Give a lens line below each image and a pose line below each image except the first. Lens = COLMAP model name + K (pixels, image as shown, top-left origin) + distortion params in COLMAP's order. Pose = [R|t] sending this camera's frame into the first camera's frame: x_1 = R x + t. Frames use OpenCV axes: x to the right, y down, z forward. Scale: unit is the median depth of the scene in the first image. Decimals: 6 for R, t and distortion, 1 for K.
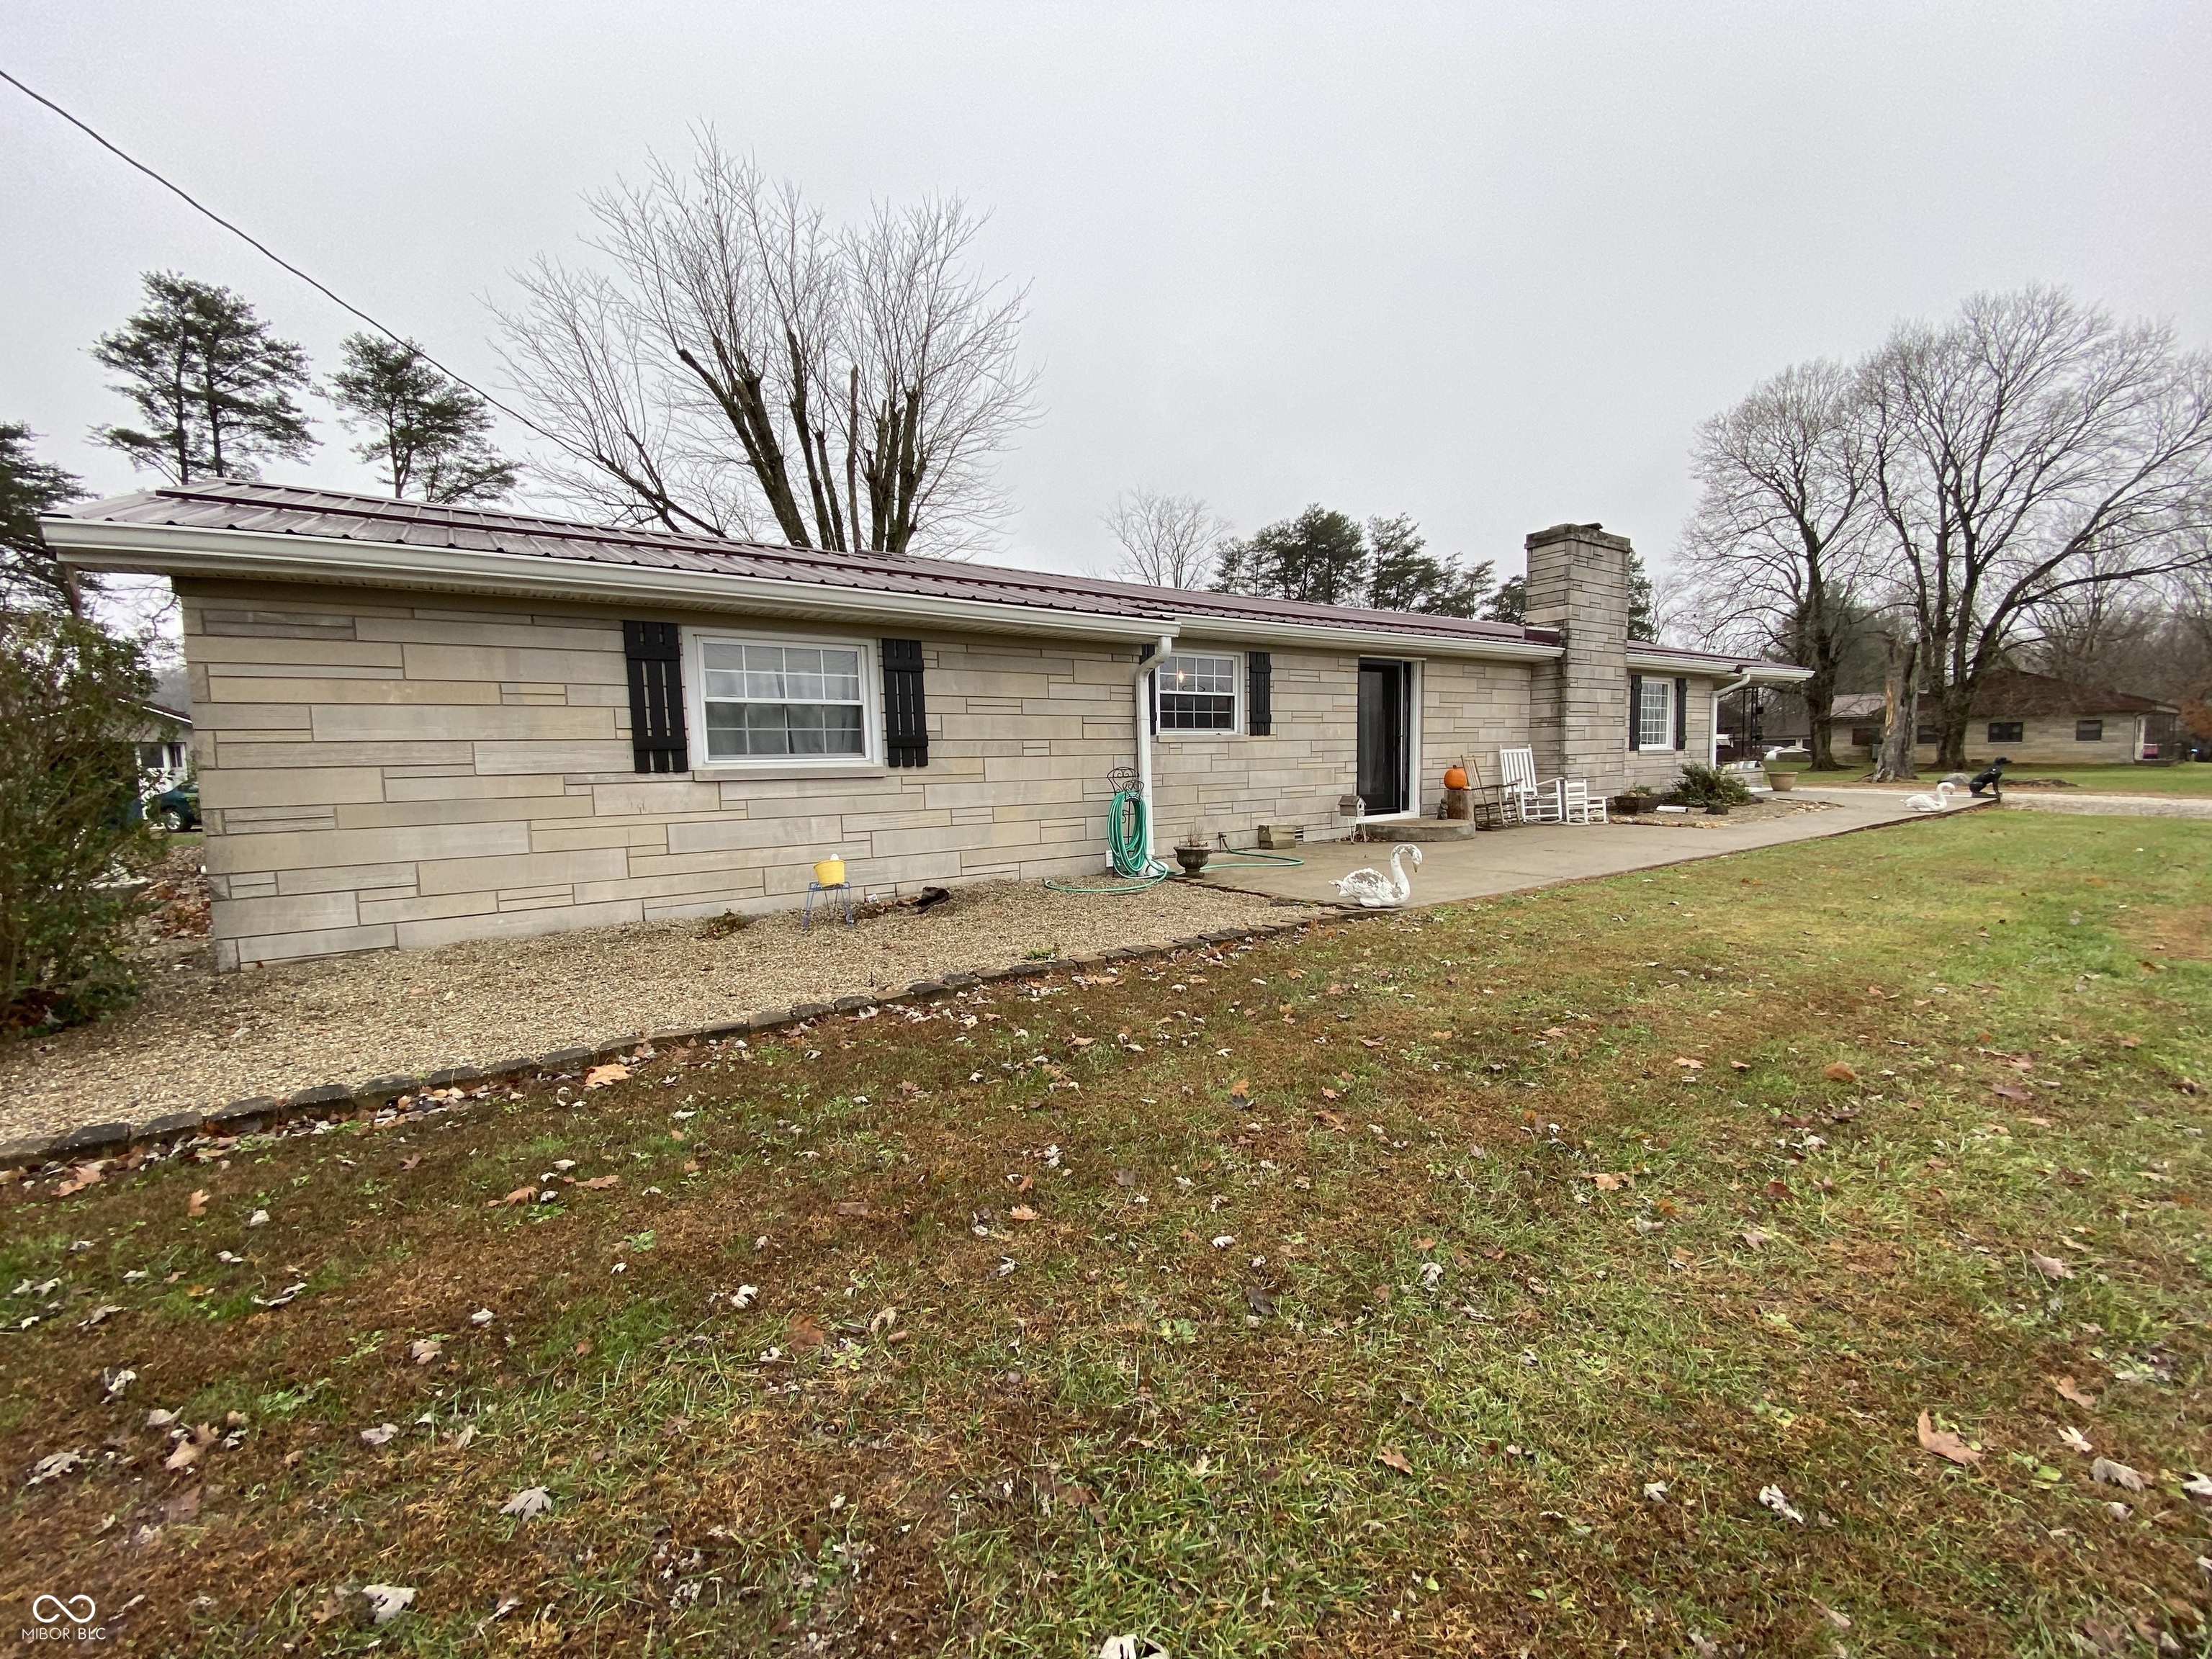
lens RADIAL K [[908.7, 0, 1105.8], [0, 908.7, 841.0], [0, 0, 1]] dist [0.006474, -0.013643]
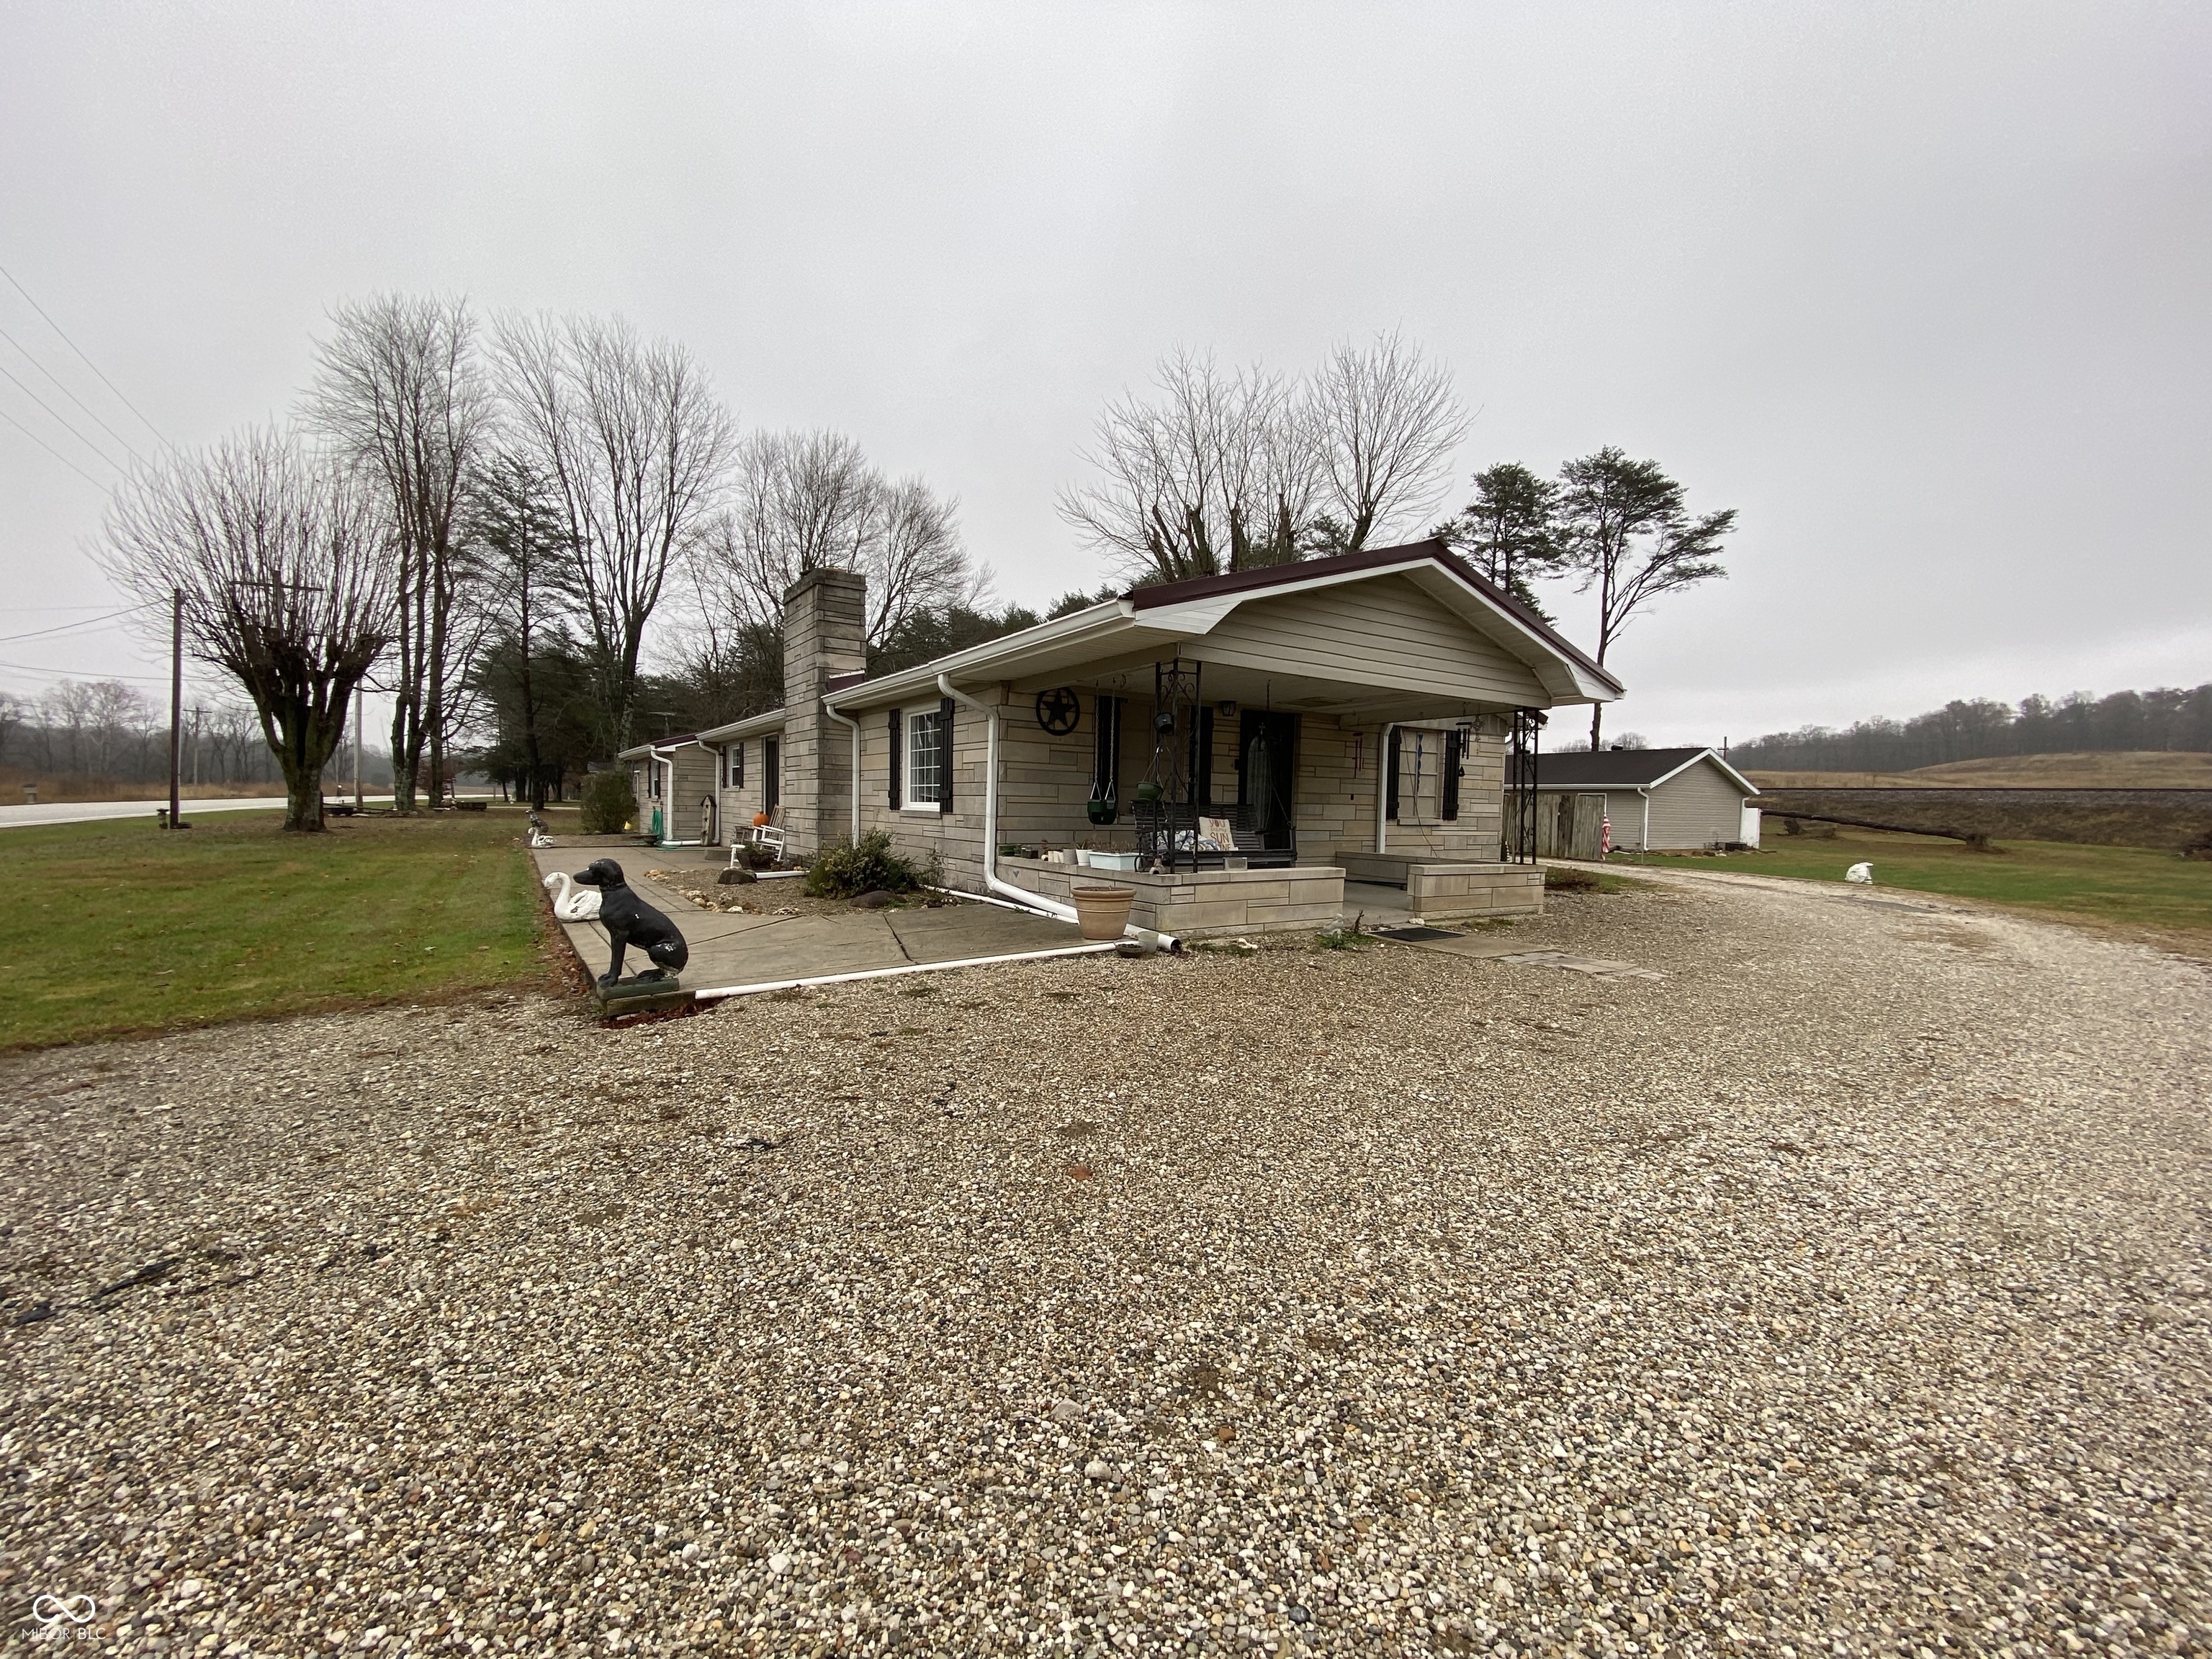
lens RADIAL K [[897.9, 0, 1104.8], [0, 897.9, 843.3], [0, 0, 1]] dist [0.023443, -0.020625]
pose [[-0.008136, 0.063575, -0.997944, 0.980984], [-0.103755, 0.992537, 0.064076, -0.098343], [0.994570, 0.104063, -0.001479, 0.871083]]
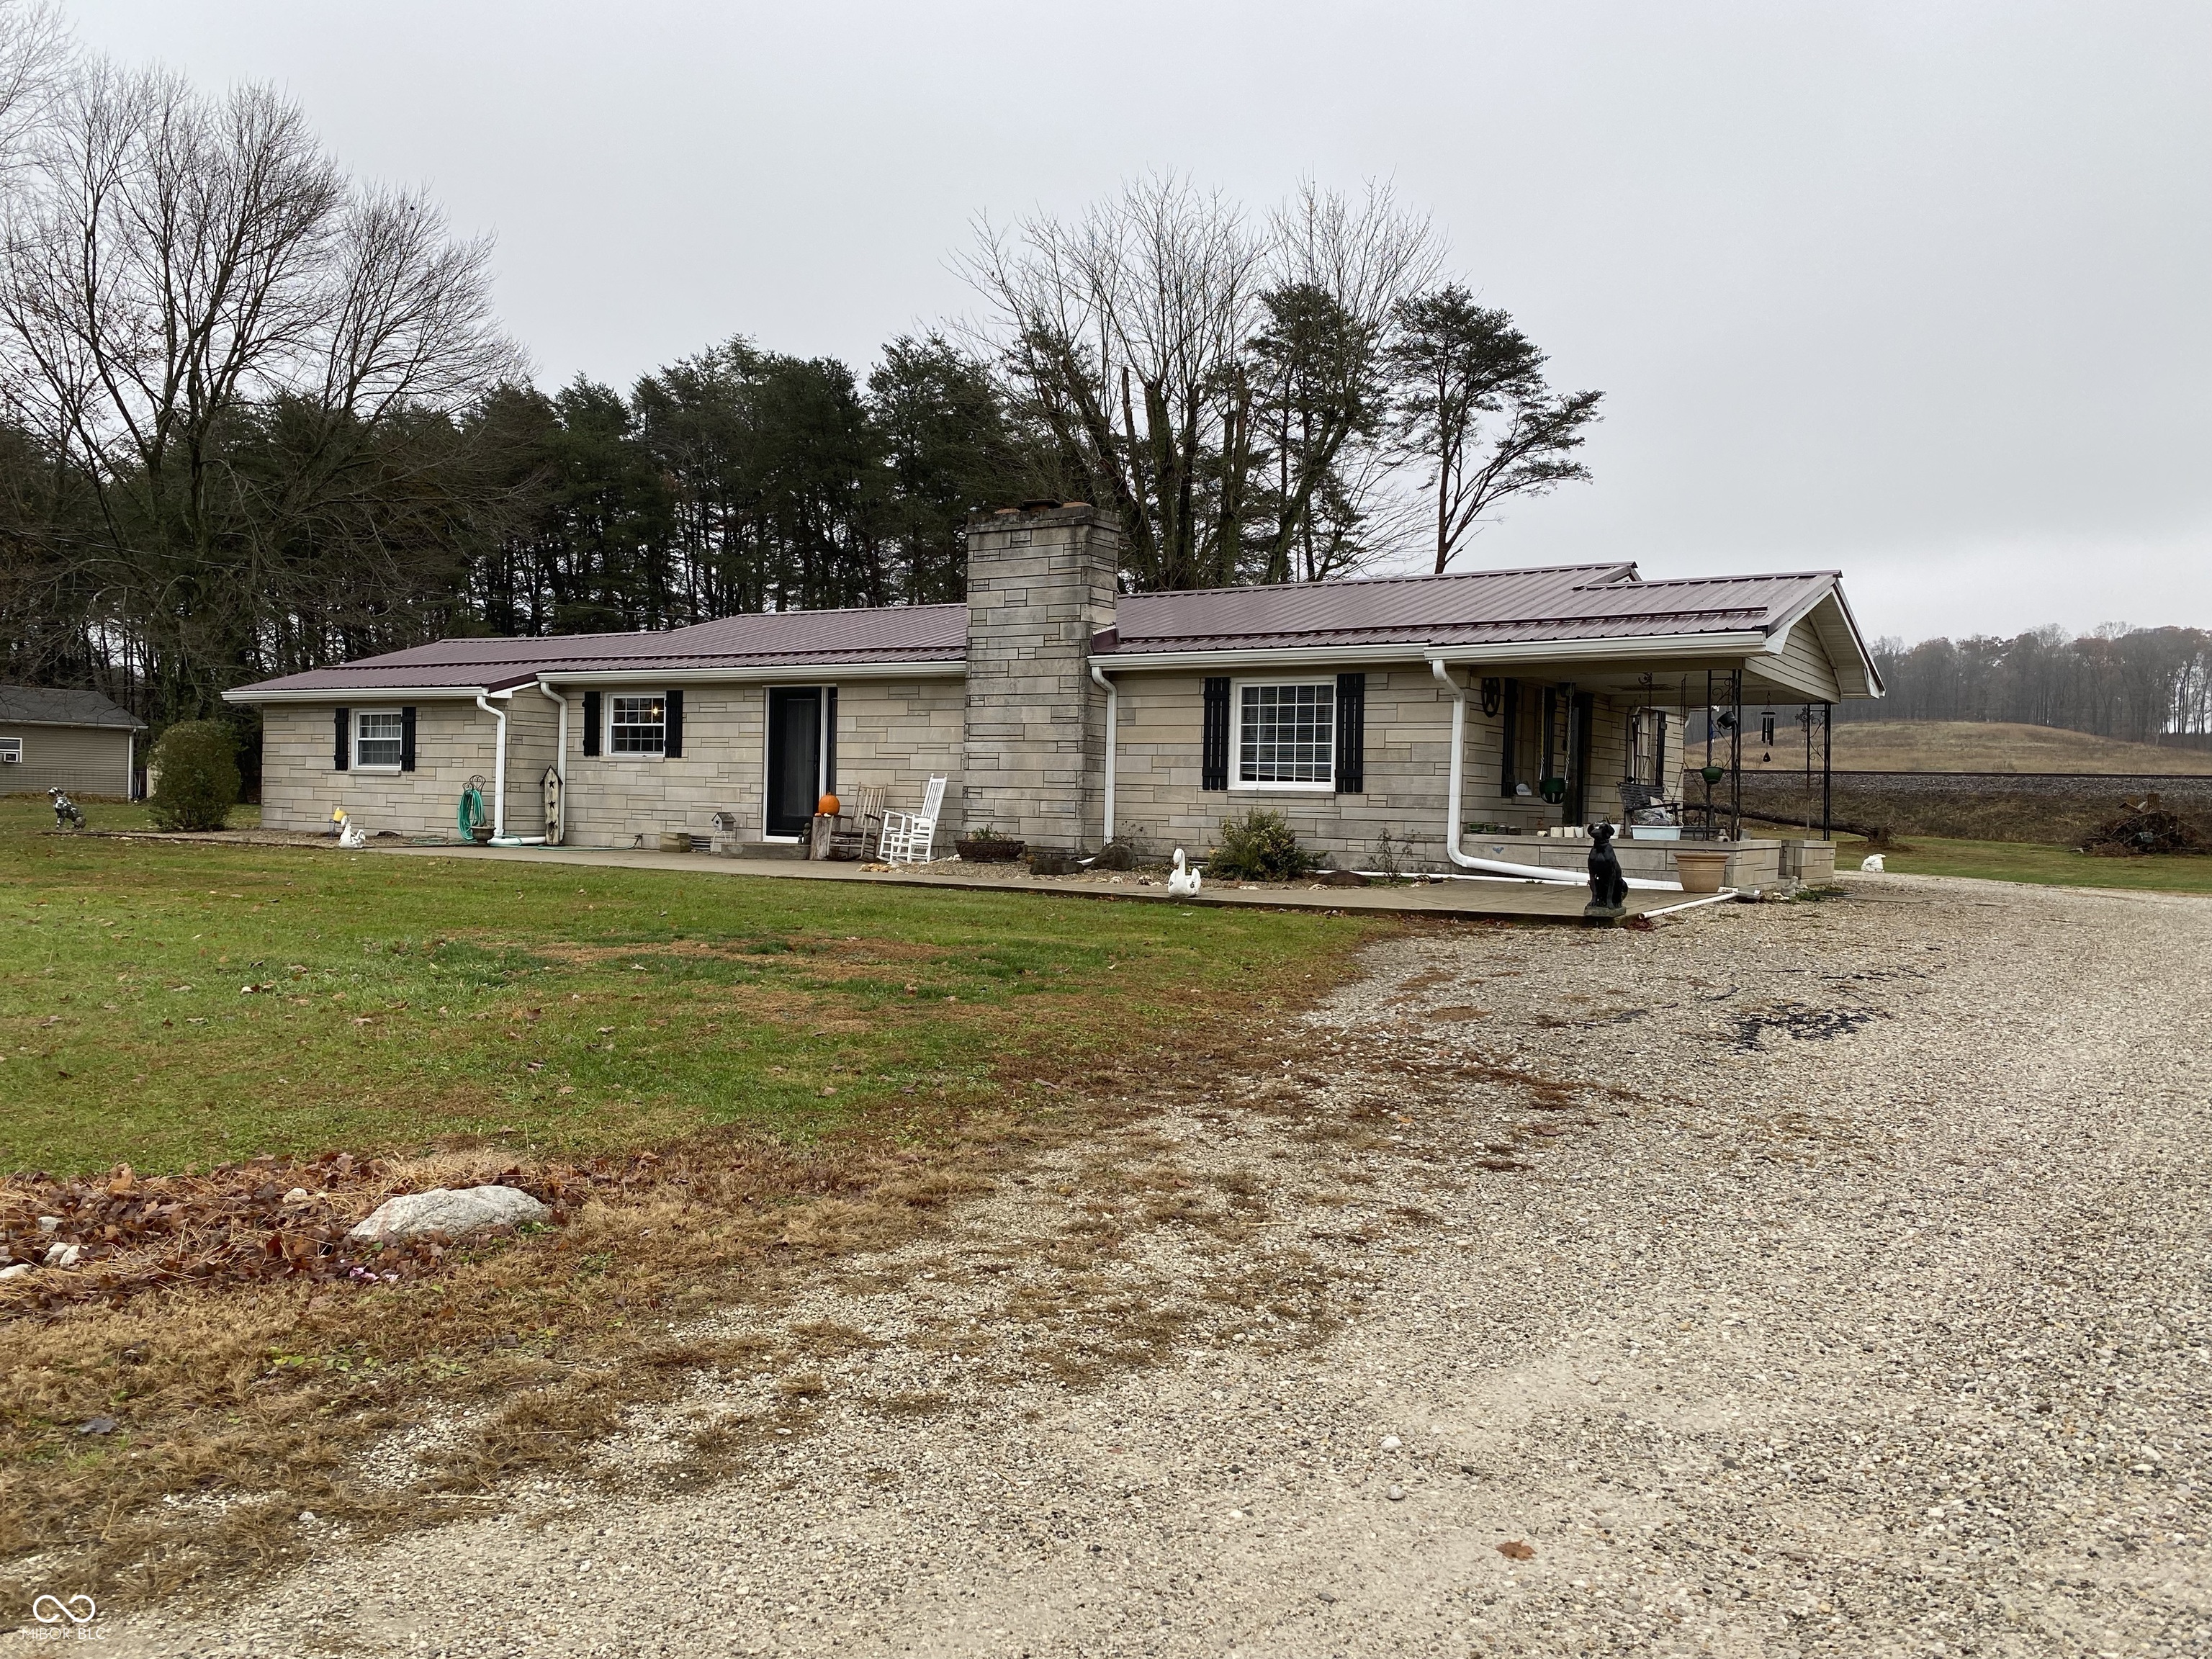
lens RADIAL K [[1684.6, 0, 1106.0], [0, 1684.6, 829.5], [0, 0, 1]] dist [0.022578, 0.001515]
pose [[0.380876, 0.044884, -0.923536, 1.260431], [-0.109939, 0.993934, 0.002965, -0.044547], [0.918067, 0.100403, 0.383500, 0.333724]]
